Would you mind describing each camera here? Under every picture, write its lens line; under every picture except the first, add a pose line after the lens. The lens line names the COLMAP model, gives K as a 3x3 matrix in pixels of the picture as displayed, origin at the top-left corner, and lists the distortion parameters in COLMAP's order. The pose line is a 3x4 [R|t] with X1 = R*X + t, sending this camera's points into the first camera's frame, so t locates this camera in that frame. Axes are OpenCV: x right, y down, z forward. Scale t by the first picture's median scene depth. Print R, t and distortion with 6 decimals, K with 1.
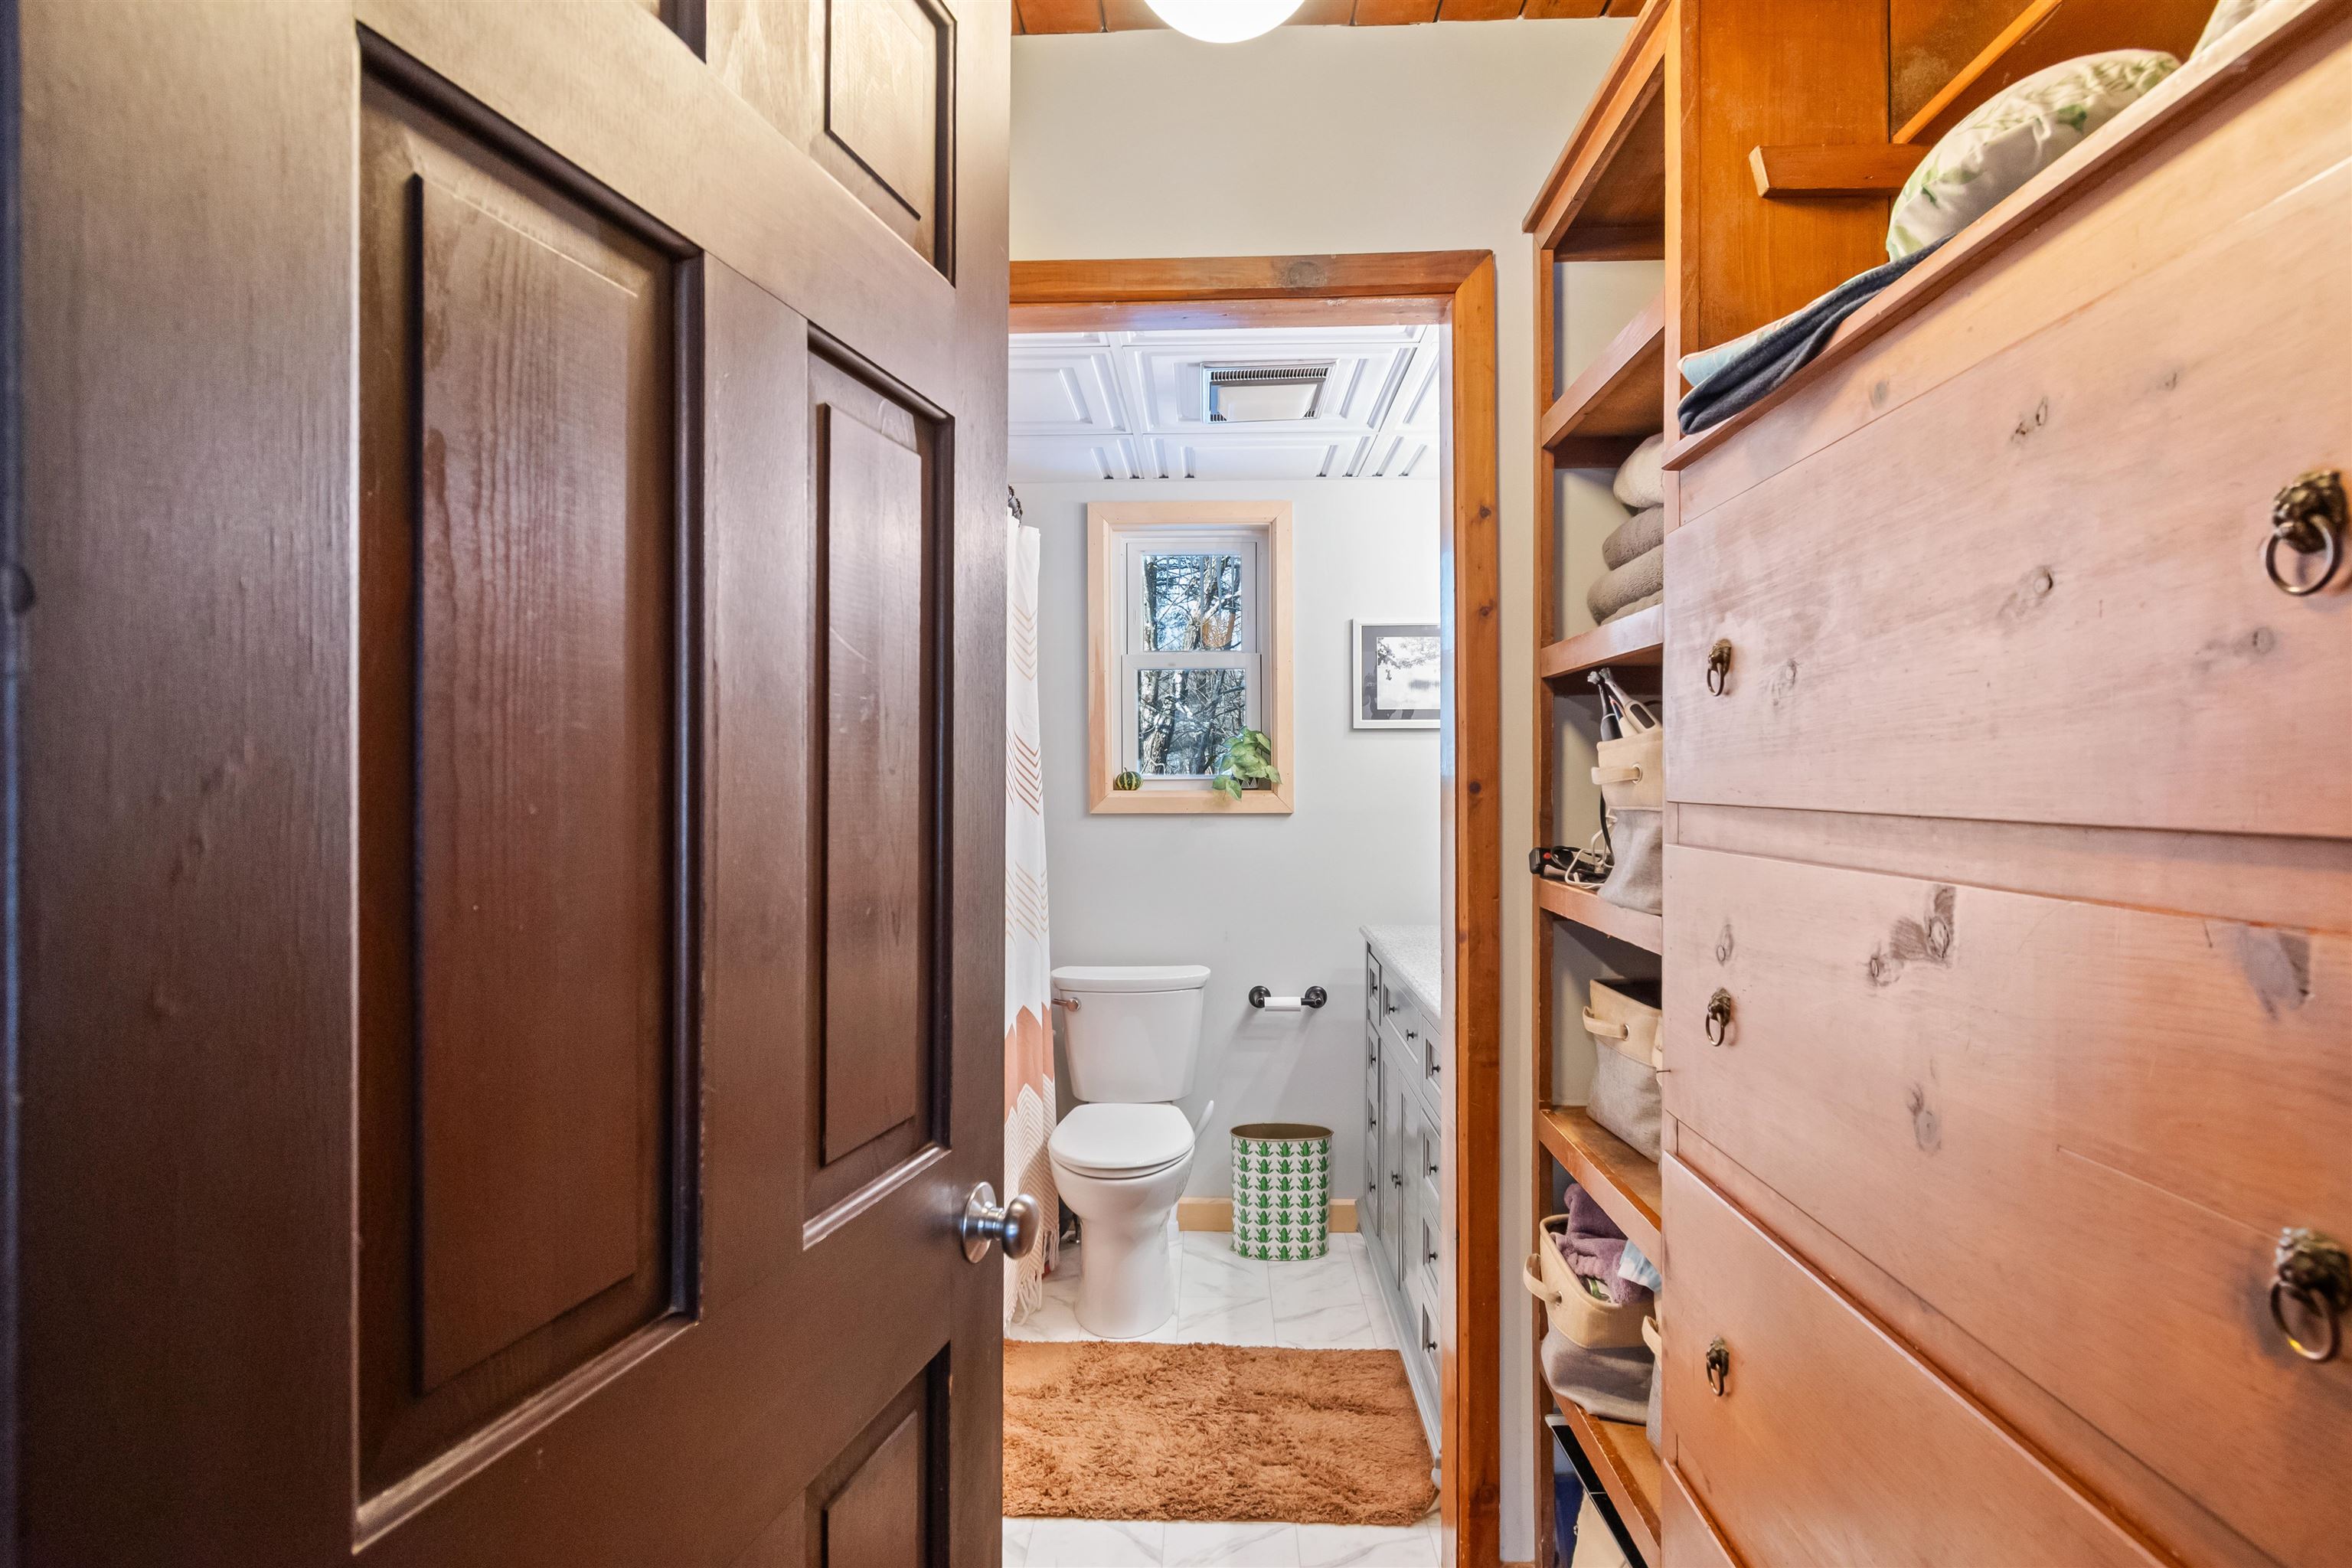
lens RADIAL K [[1211.6, 0, 1174.8], [0, 1211.6, 776.4], [0, 0, 1]] dist [0.004107, -0.002849]
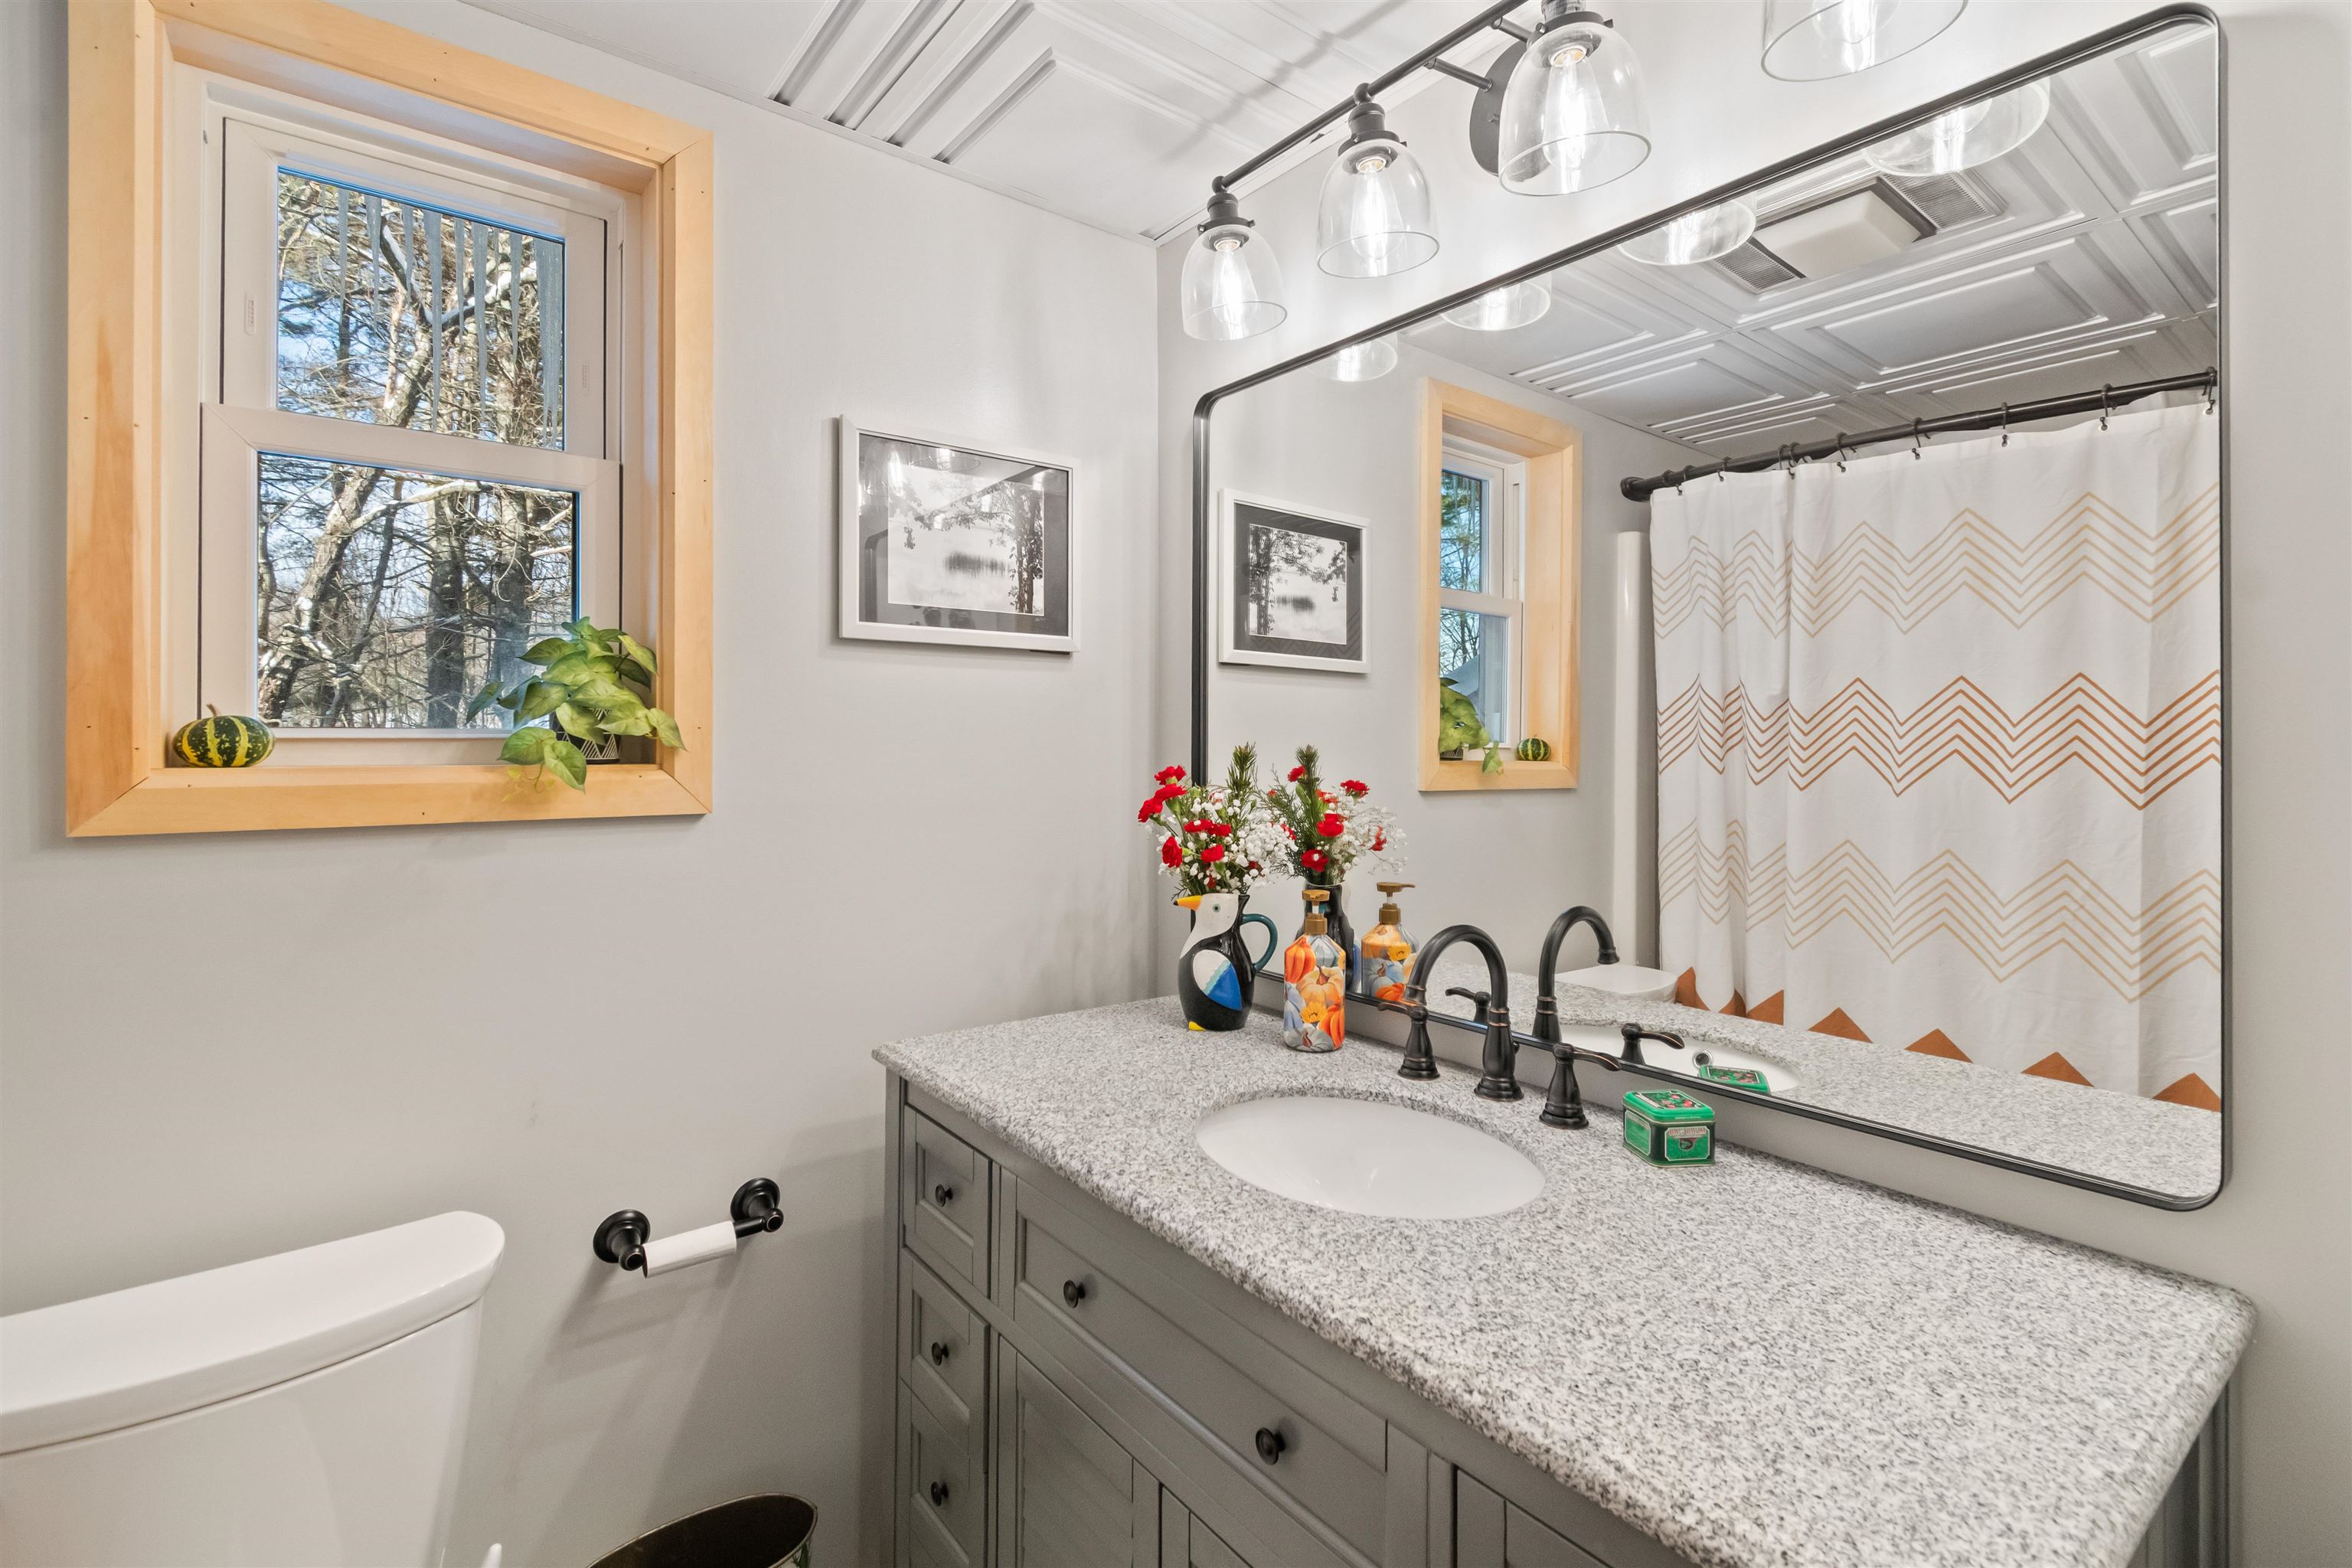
lens RADIAL K [[1068.3, 0, 1198.6], [0, 1068.3, 737.5], [0, 0, 1]] dist [0.004922, -0.002296]
pose [[0.759690, 0.007168, 0.650246, -0.024897], [-0.003798, 0.999971, -0.006586, 0.003386], [-0.650275, 0.002534, 0.759695, 0.570137]]
